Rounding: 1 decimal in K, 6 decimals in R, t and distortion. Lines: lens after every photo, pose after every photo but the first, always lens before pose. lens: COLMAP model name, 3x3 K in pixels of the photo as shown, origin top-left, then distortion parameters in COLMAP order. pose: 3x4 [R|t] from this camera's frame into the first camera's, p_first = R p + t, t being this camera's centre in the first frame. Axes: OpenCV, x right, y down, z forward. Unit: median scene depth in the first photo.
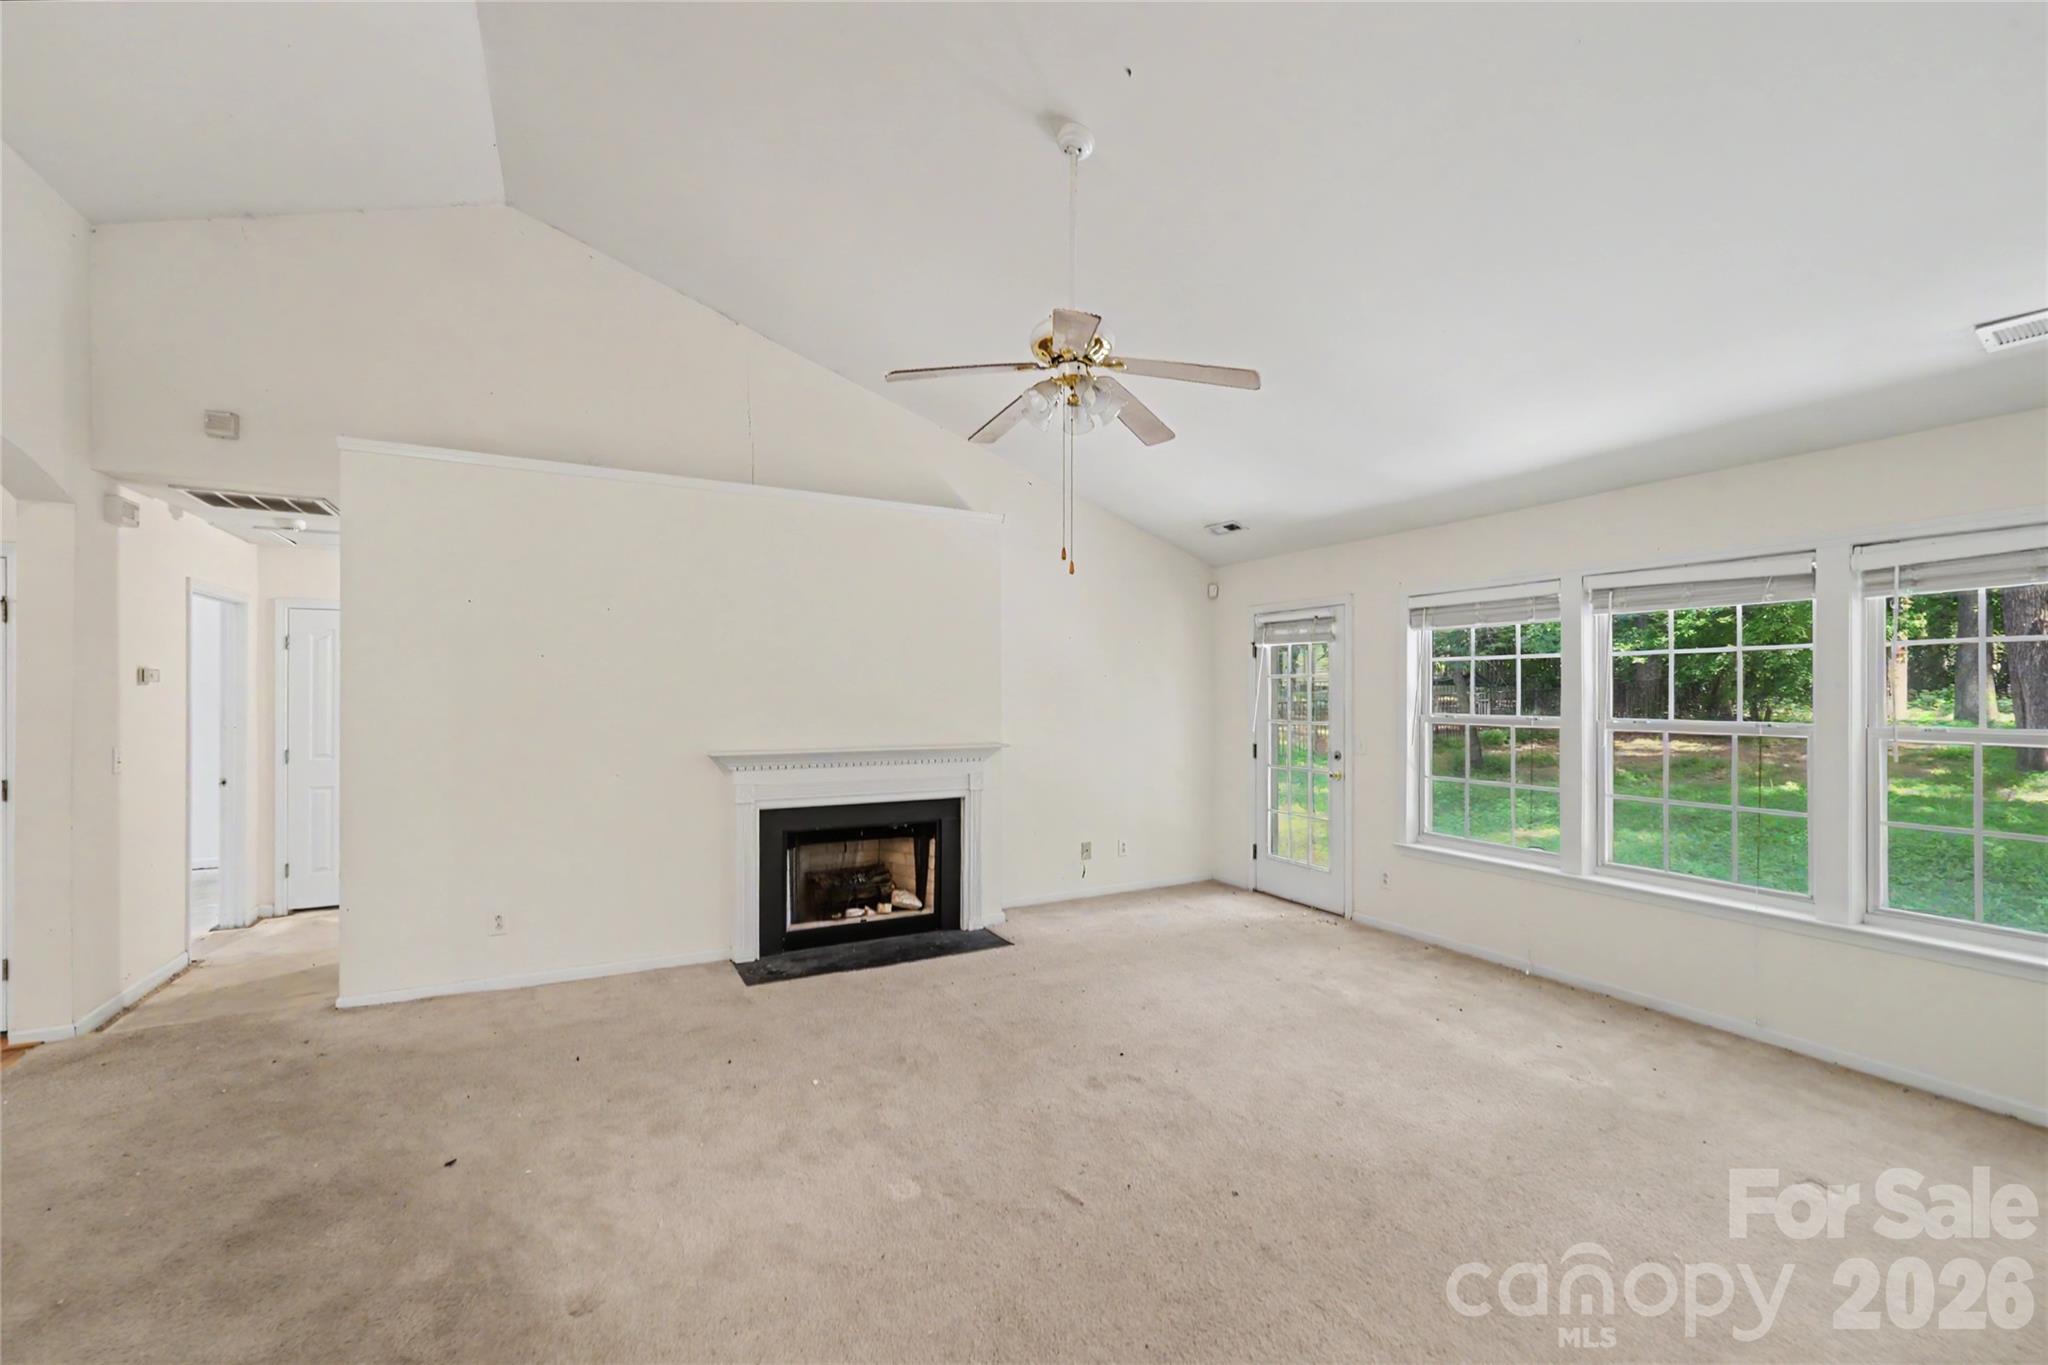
lens RADIAL K [[836.9, 0, 1011.7], [0, 836.9, 686.7], [0, 0, 1]] dist [0.001798, -0.000427]
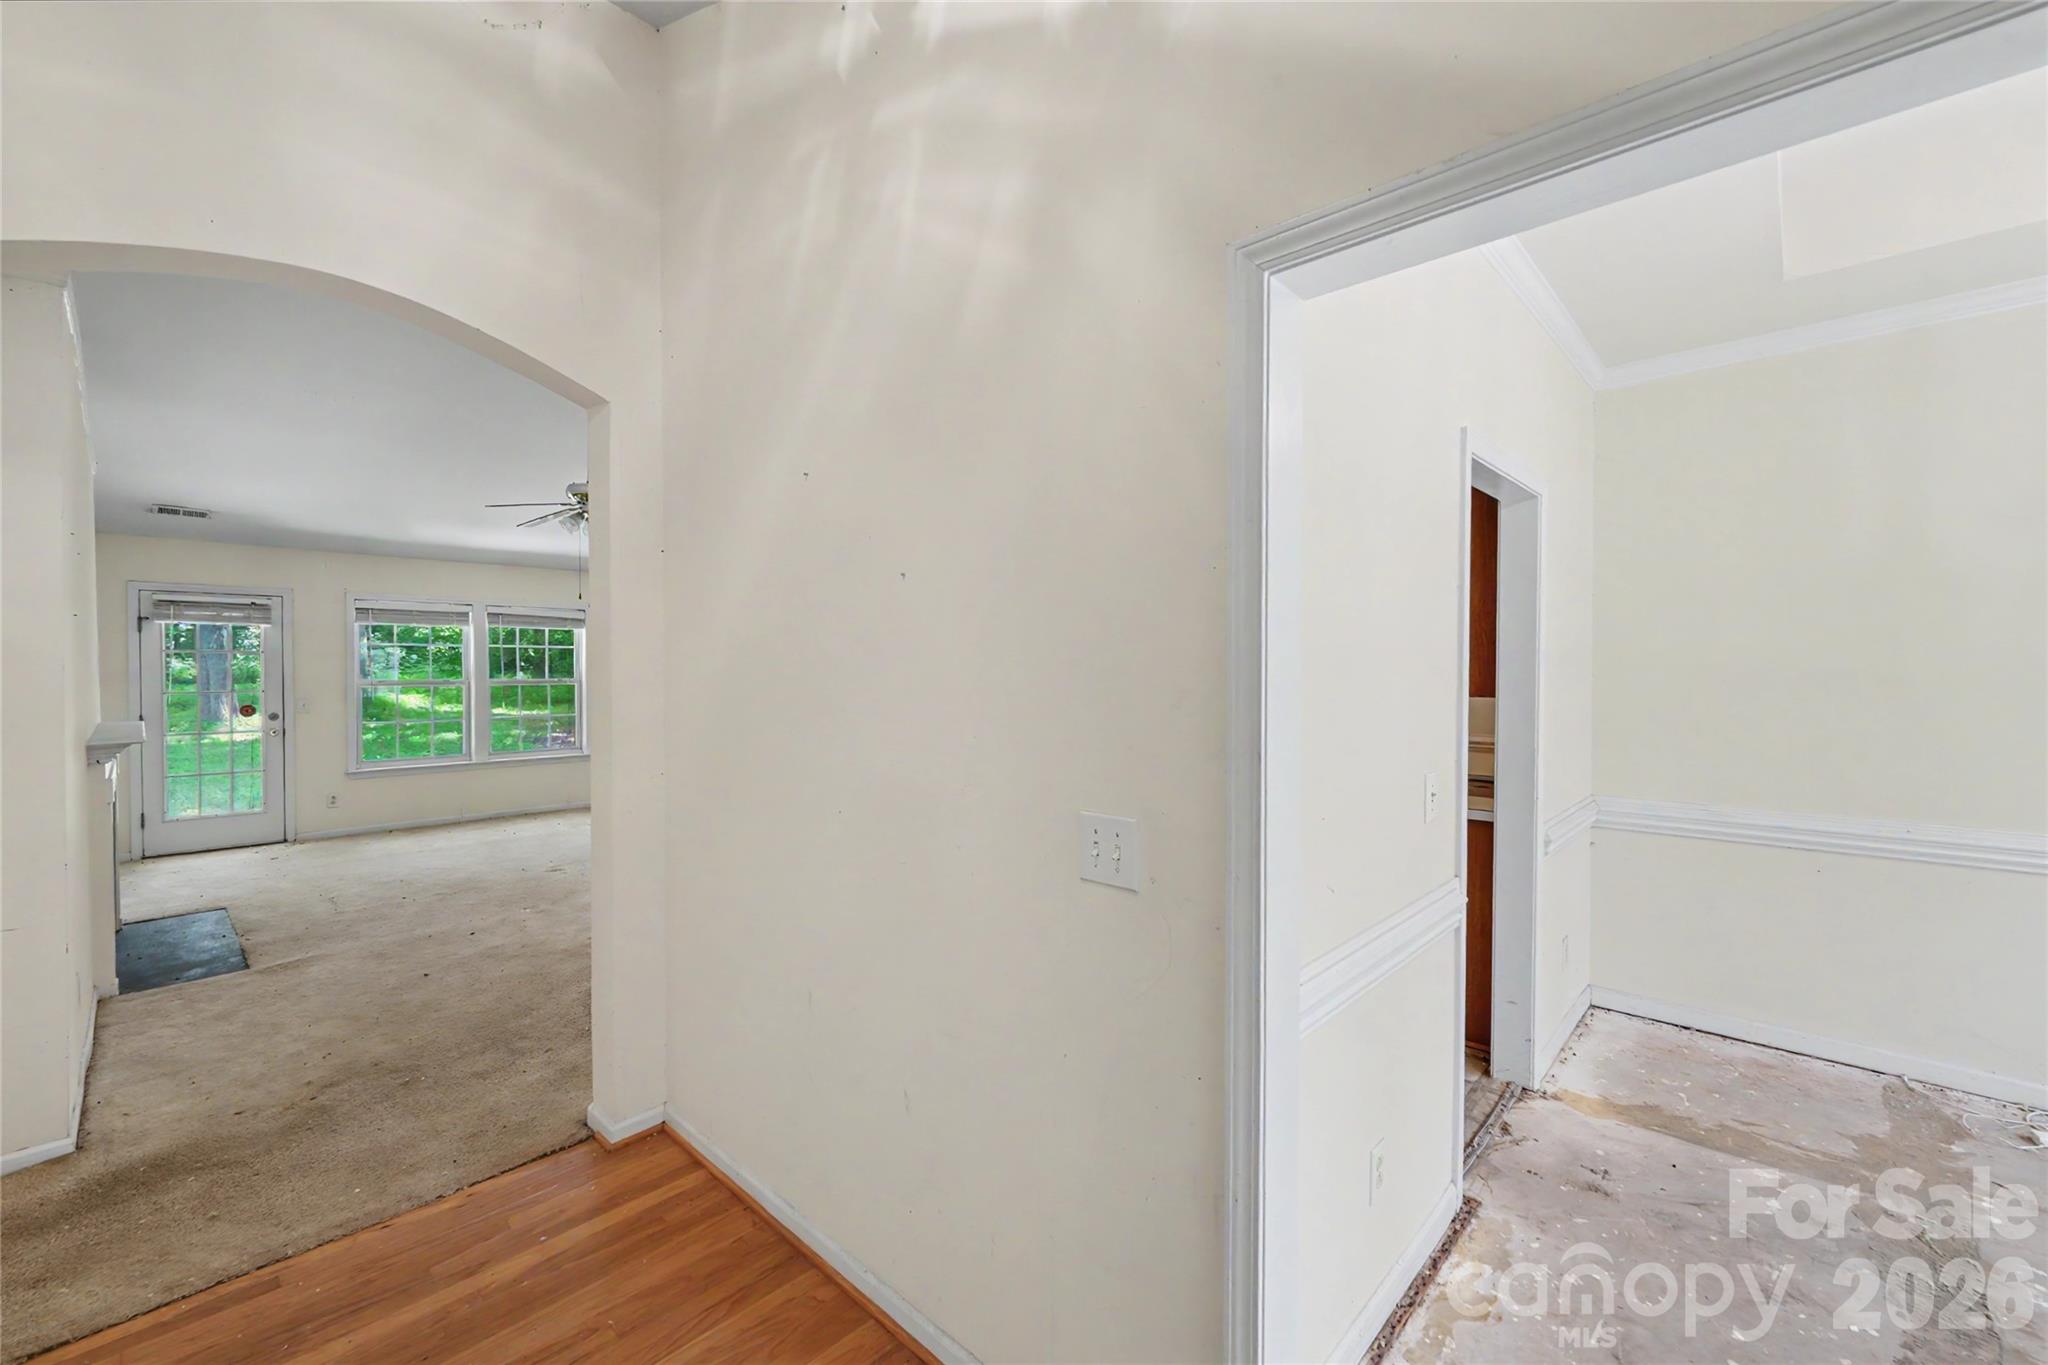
lens RADIAL K [[834.6, 0, 1022.7], [0, 834.6, 672.8], [0, 0, 1]] dist [0.001923, -0.000648]
pose [[-0.335139, -0.008975, 0.942126, -1.280423], [-0.006351, 0.999953, 0.007267, 0.000900], [-0.942147, -0.003548, -0.335180, 0.398131]]
